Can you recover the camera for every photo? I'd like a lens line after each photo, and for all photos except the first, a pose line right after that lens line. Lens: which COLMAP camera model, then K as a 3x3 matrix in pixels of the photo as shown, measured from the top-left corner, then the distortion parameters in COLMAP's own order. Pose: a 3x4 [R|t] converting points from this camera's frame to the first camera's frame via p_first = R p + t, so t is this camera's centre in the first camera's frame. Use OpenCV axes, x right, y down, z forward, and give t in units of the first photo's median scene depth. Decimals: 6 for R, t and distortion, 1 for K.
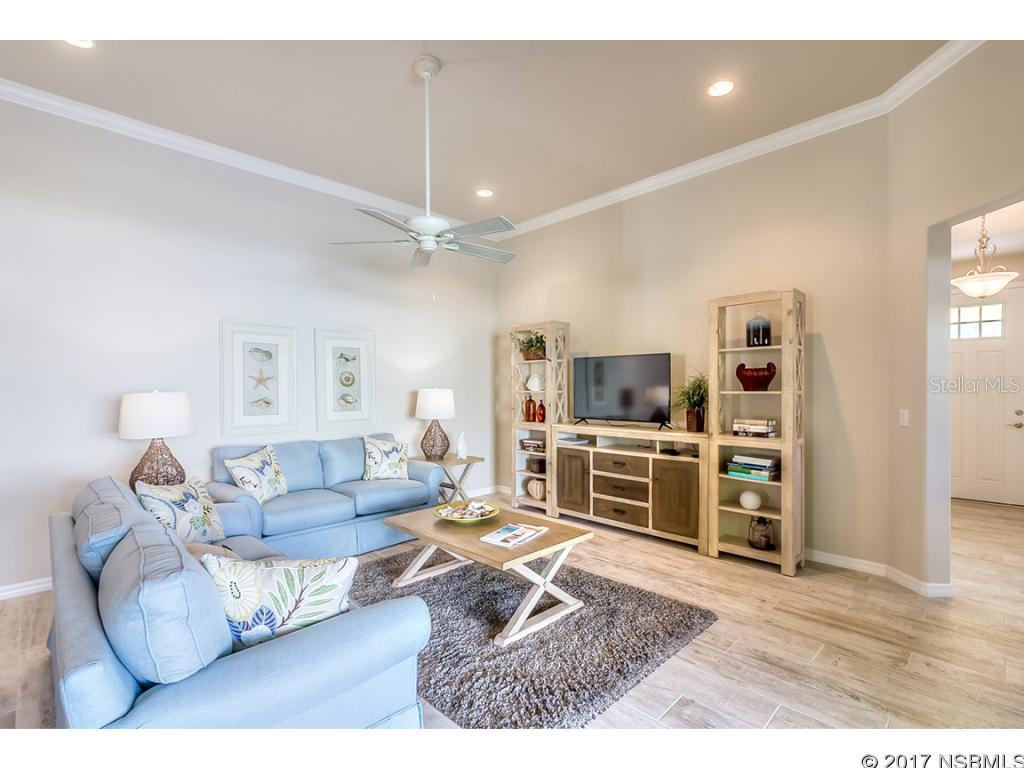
lens RADIAL K [[472.6, 0, 514.1], [0, 472.6, 391.7], [0, 0, 1]] dist [0.000124, 0.000195]
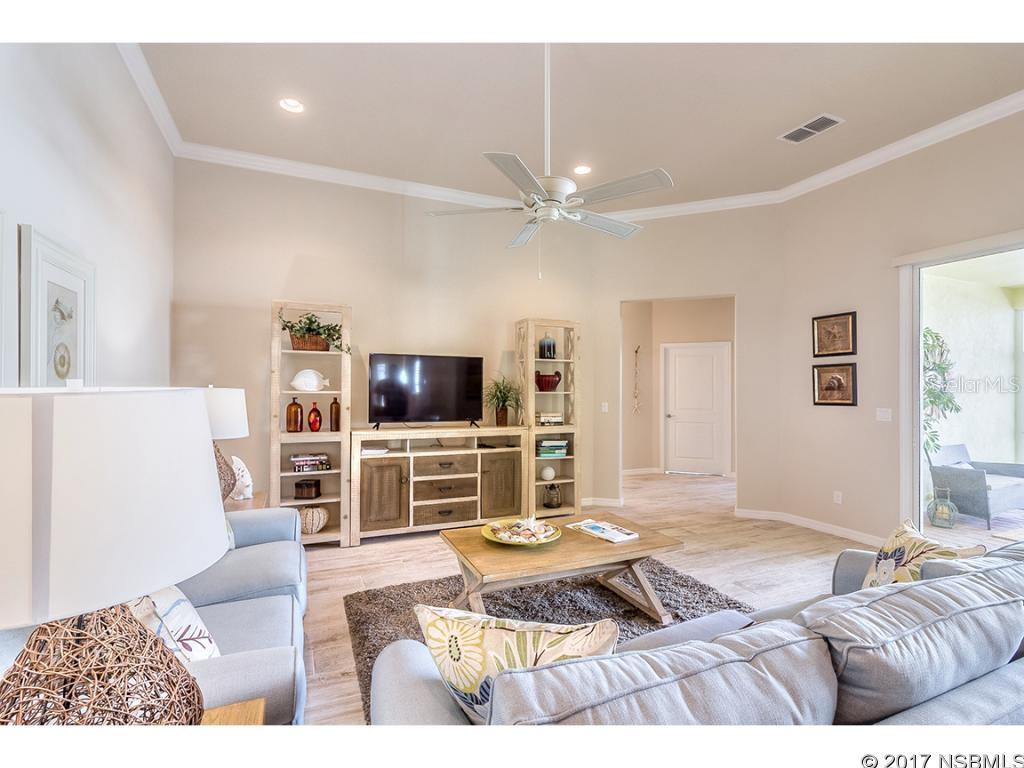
lens RADIAL K [[467.1, 0, 510.1], [0, 467.1, 382.3], [0, 0, 1]] dist [0.002188, 0.000603]
pose [[0.367592, 0.020943, 0.929751, -0.642966], [-0.000299, 0.999749, -0.022401, 0.001204], [-0.929987, 0.007956, 0.367506, 0.508755]]
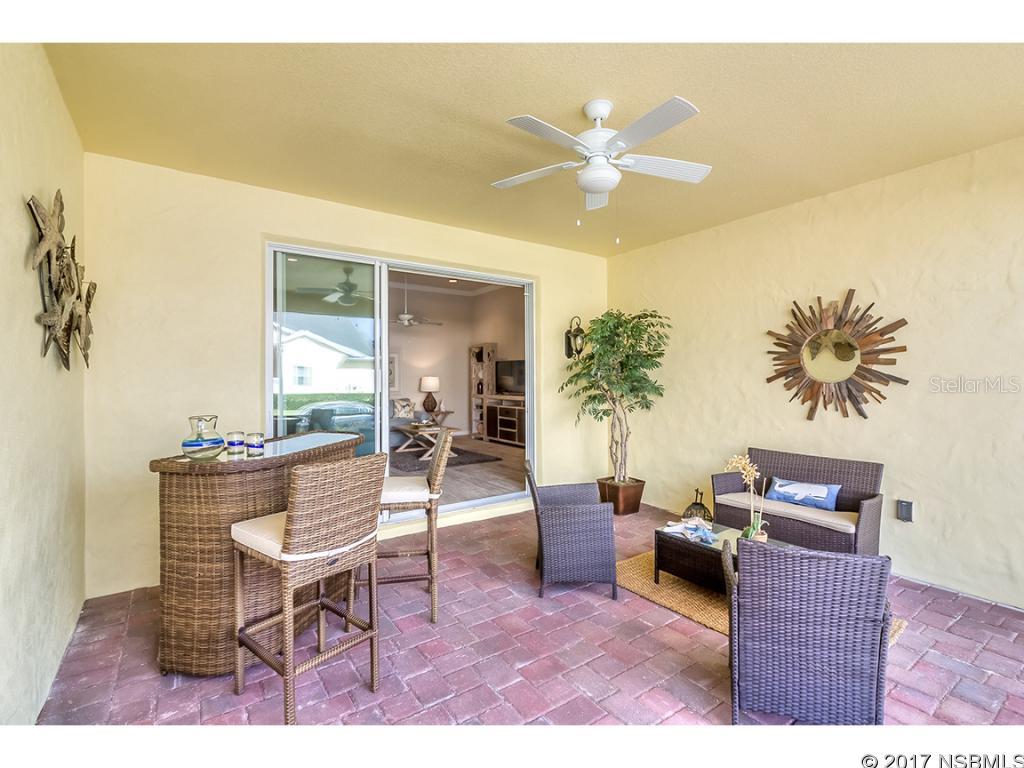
lens RADIAL K [[478.0, 0, 518.1], [0, 478.0, 377.3], [0, 0, 1]] dist [0.000838, 0.000168]
pose [[0.986445, 0.001923, -0.164080, 0.613513], [-0.003716, 0.999937, -0.010618, 0.018574], [0.164049, 0.011084, 0.986390, -1.083290]]
